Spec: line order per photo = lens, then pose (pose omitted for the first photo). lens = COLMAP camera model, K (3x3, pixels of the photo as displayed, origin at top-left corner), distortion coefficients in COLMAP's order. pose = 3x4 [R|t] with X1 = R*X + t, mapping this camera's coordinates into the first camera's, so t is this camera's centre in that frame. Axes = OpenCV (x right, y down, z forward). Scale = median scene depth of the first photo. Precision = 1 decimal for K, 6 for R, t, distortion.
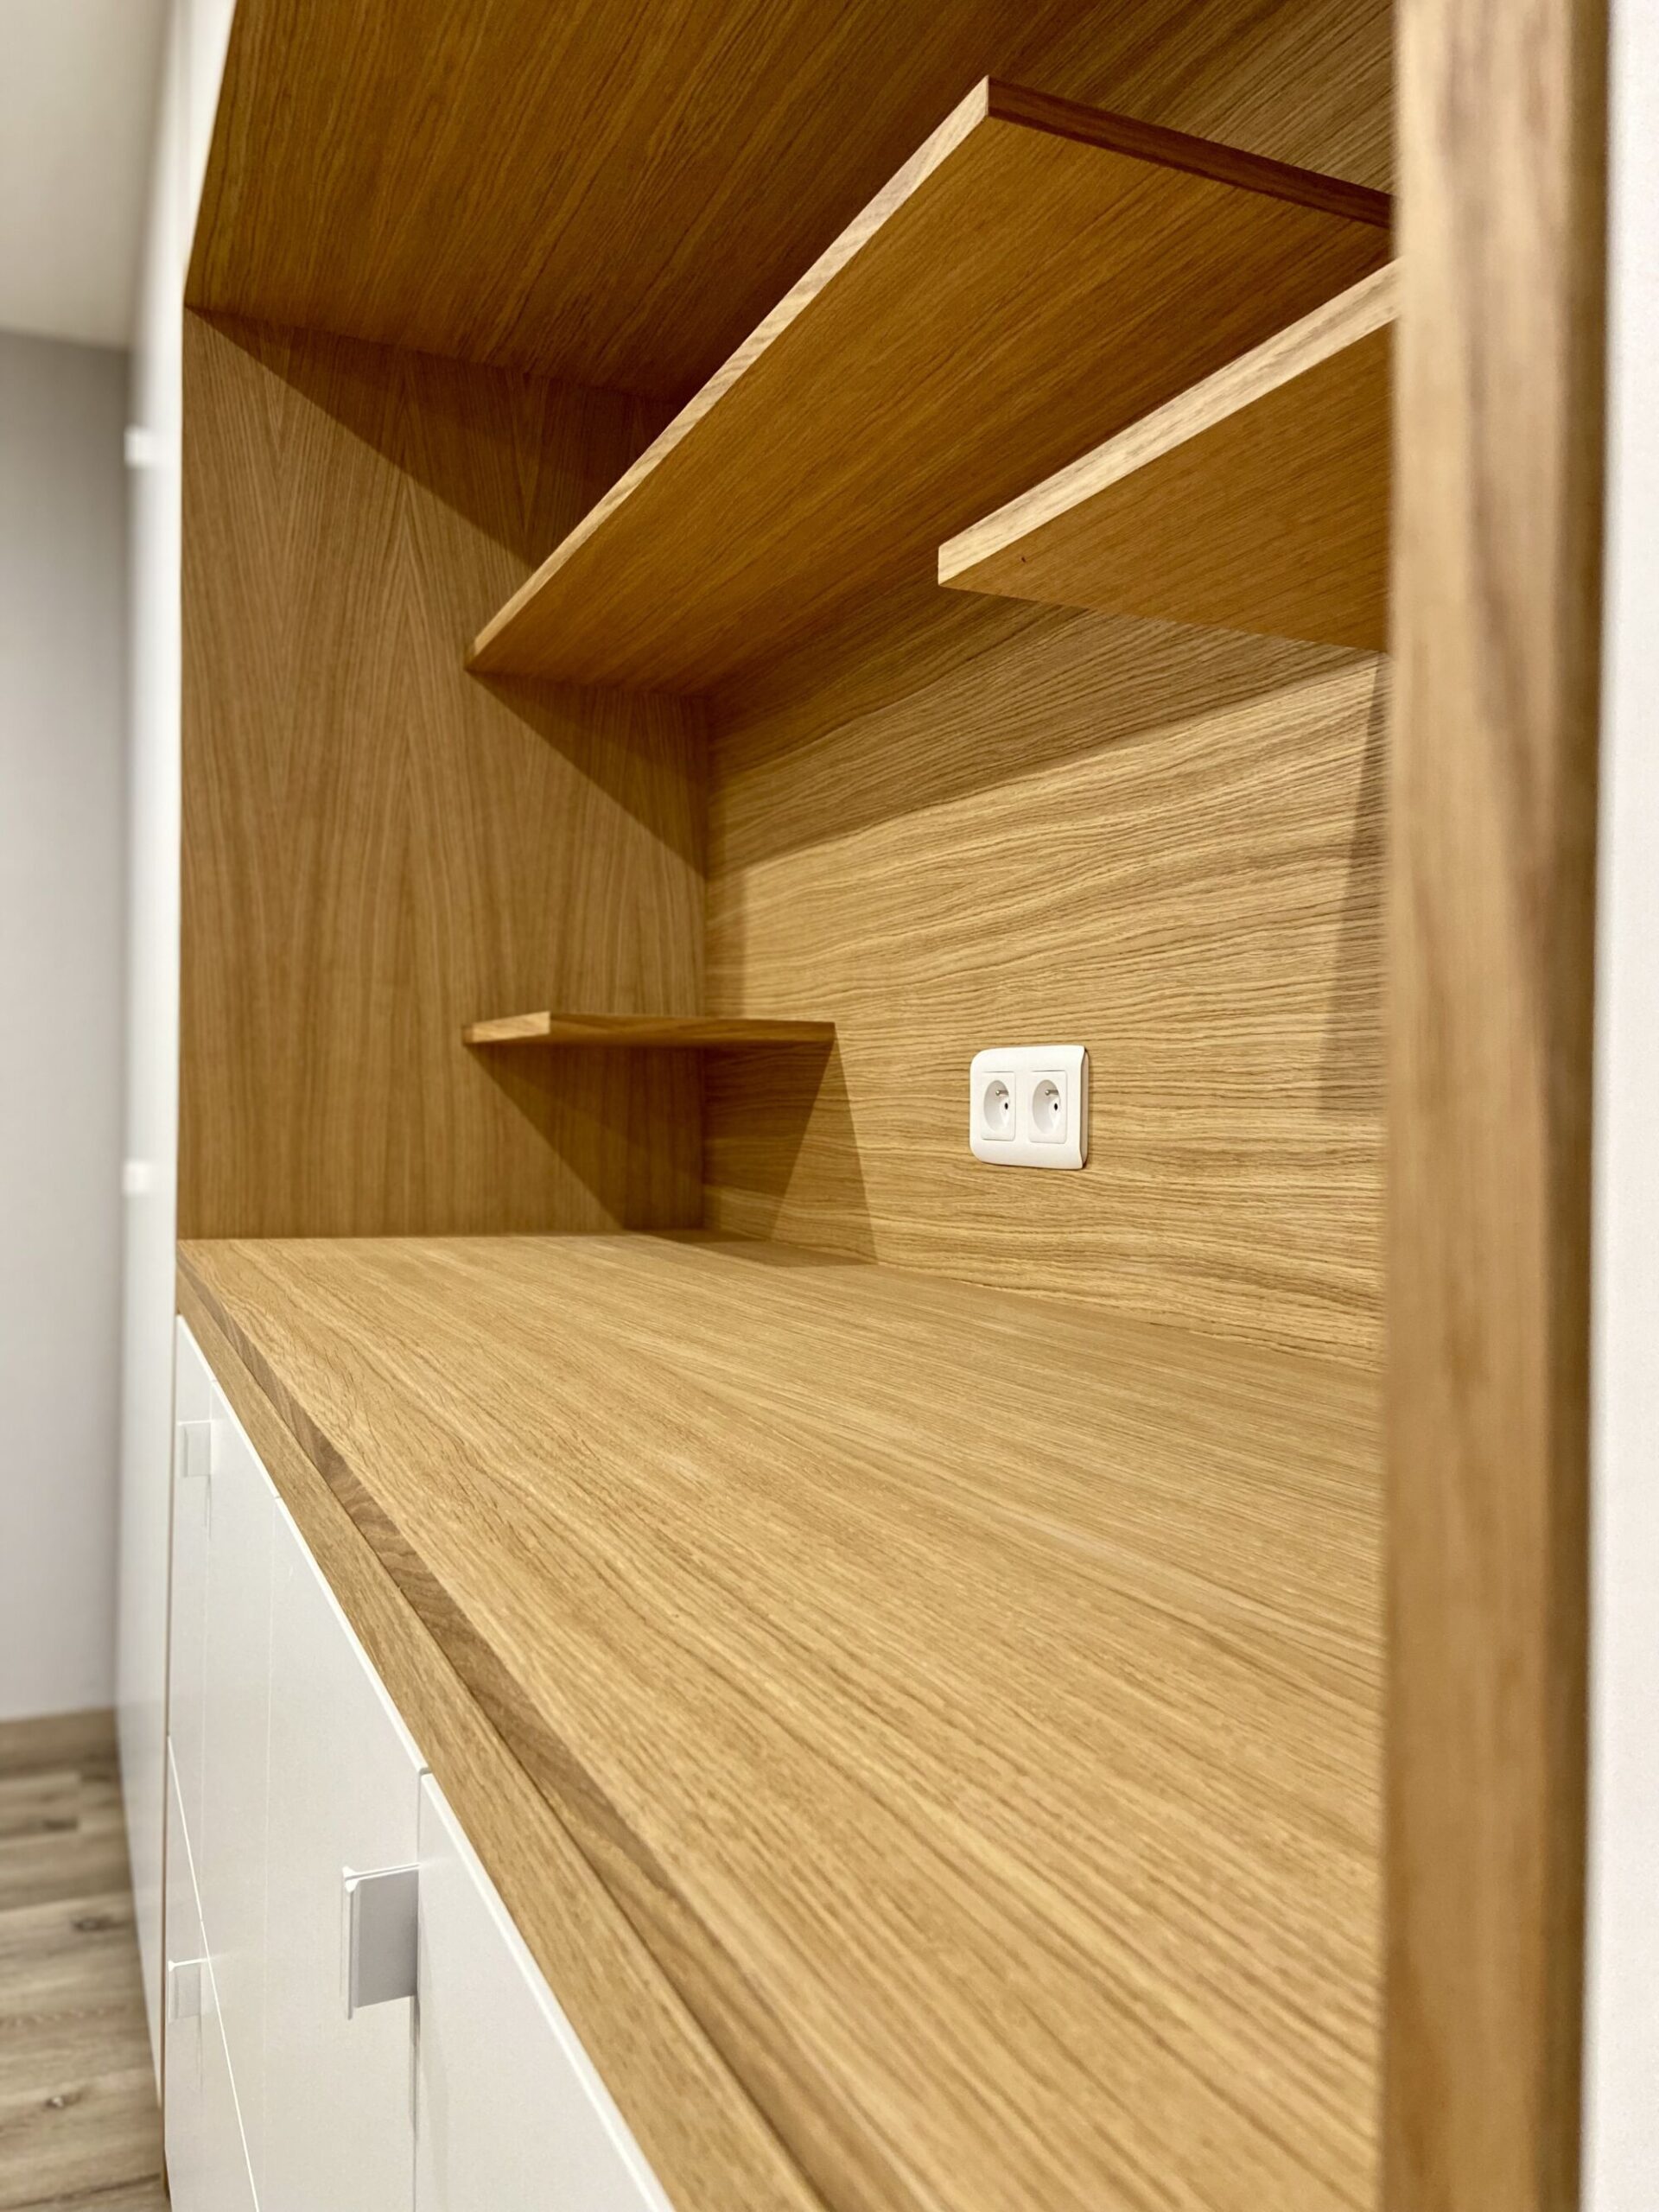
lens RADIAL K [[1668.7, 0, 837.9], [0, 1668.7, 1103.2], [0, 0, 1]] dist [0.115652, -0.145596]
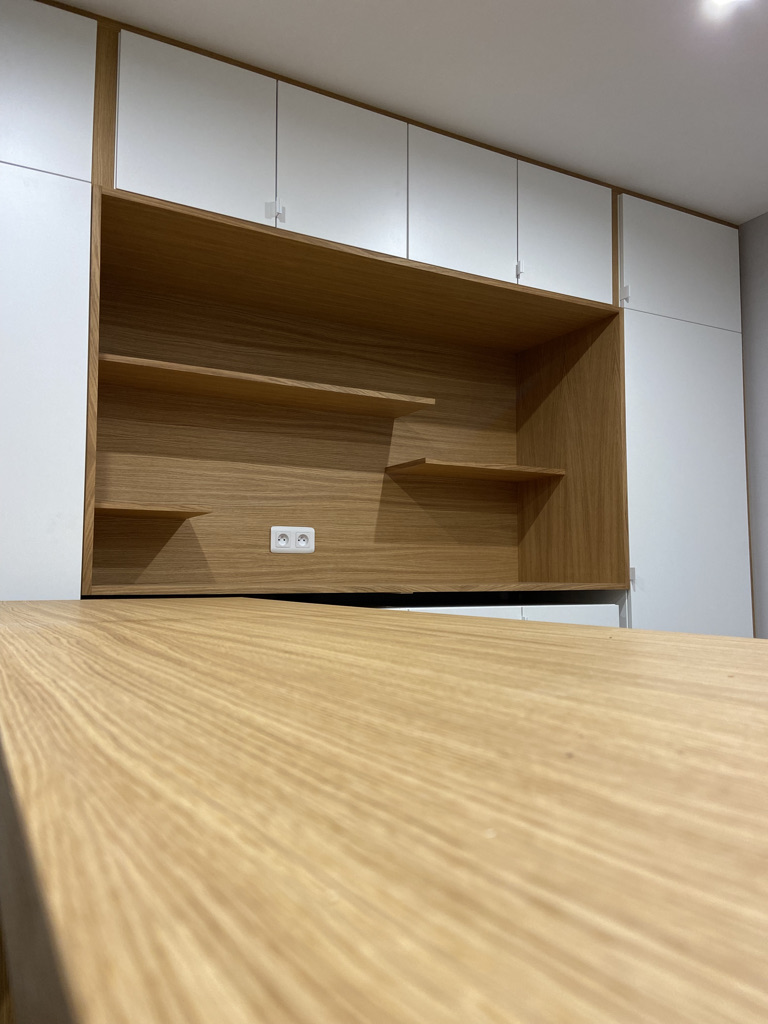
lens RADIAL K [[772.5, 0, 390.4], [0, 772.5, 513.6], [0, 0, 1]] dist [0.115652, -0.145596]
pose [[-0.087002, 0.069433, 0.993786, -1.842527], [0.002070, 0.997579, -0.069517, 0.070966], [-0.996206, -0.003991, -0.086935, 0.857085]]
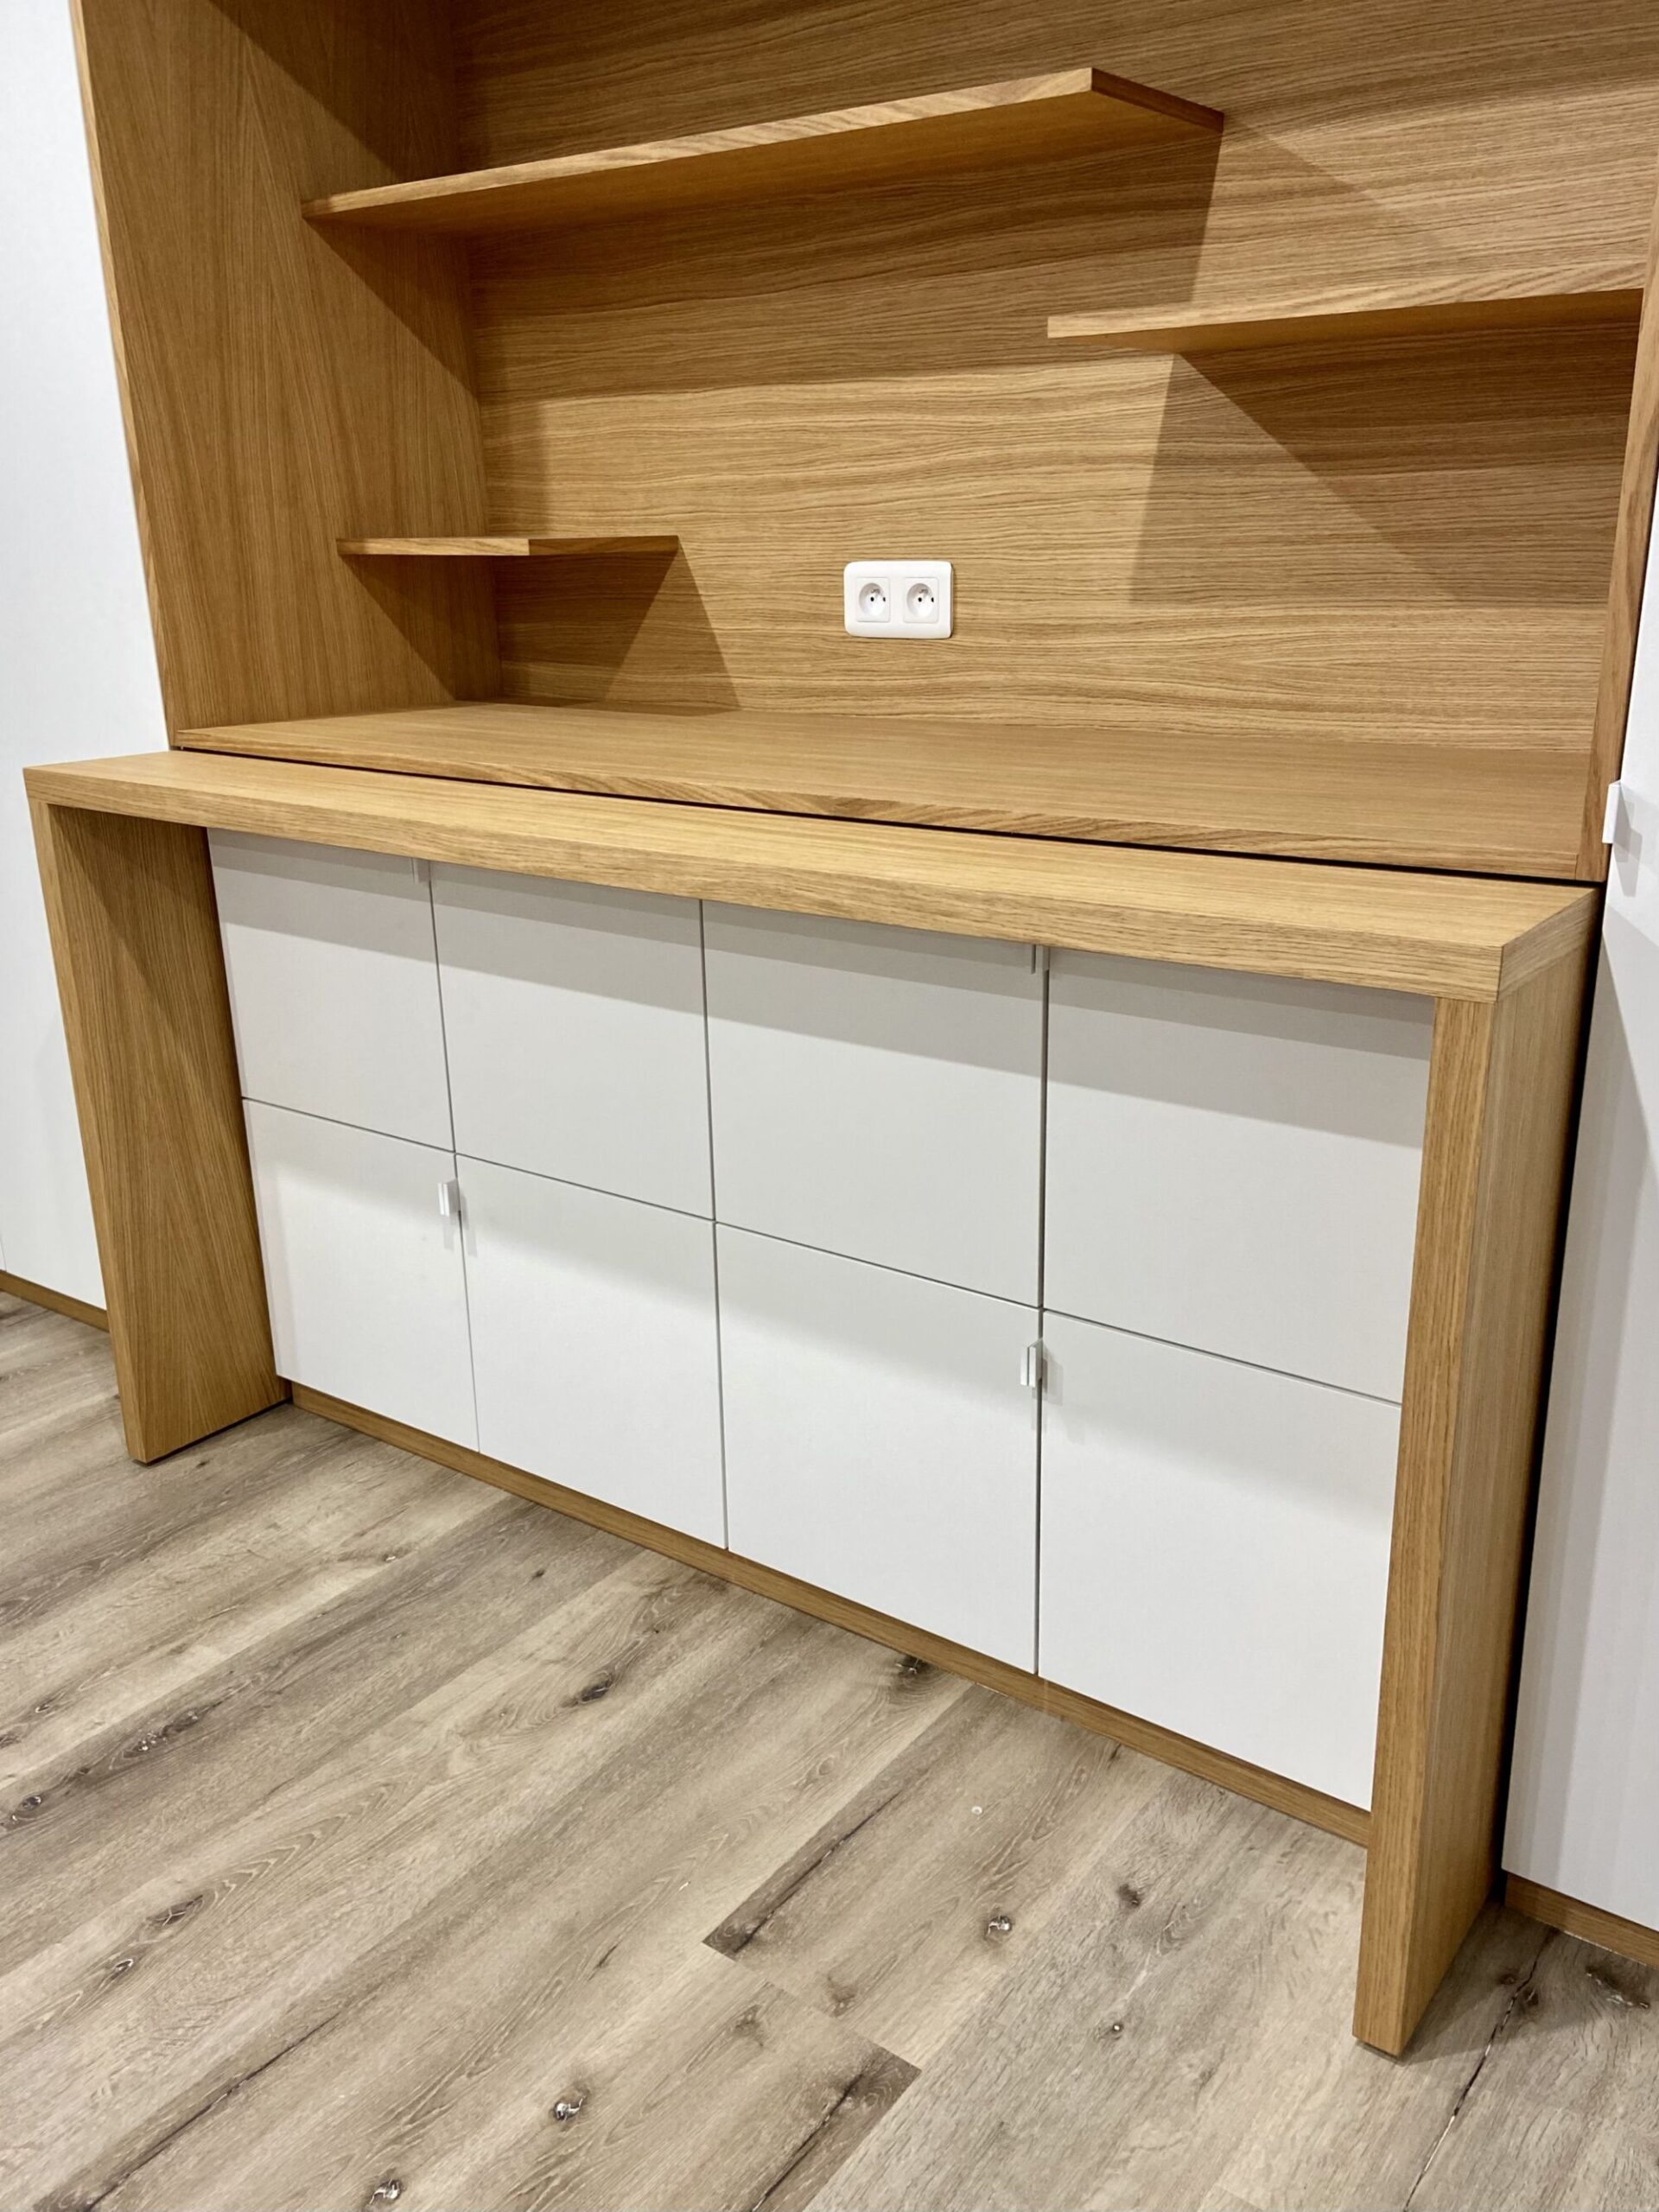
lens RADIAL K [[1811.8, 0, 834.6], [0, 1811.8, 1118.0], [0, 0, 1]] dist [0.110209, -0.127813]
pose [[0.873145, -0.178747, 0.453505, -0.786396], [0.029215, 0.947860, 0.317346, -0.080693], [-0.486584, -0.263840, 0.832841, -0.554081]]
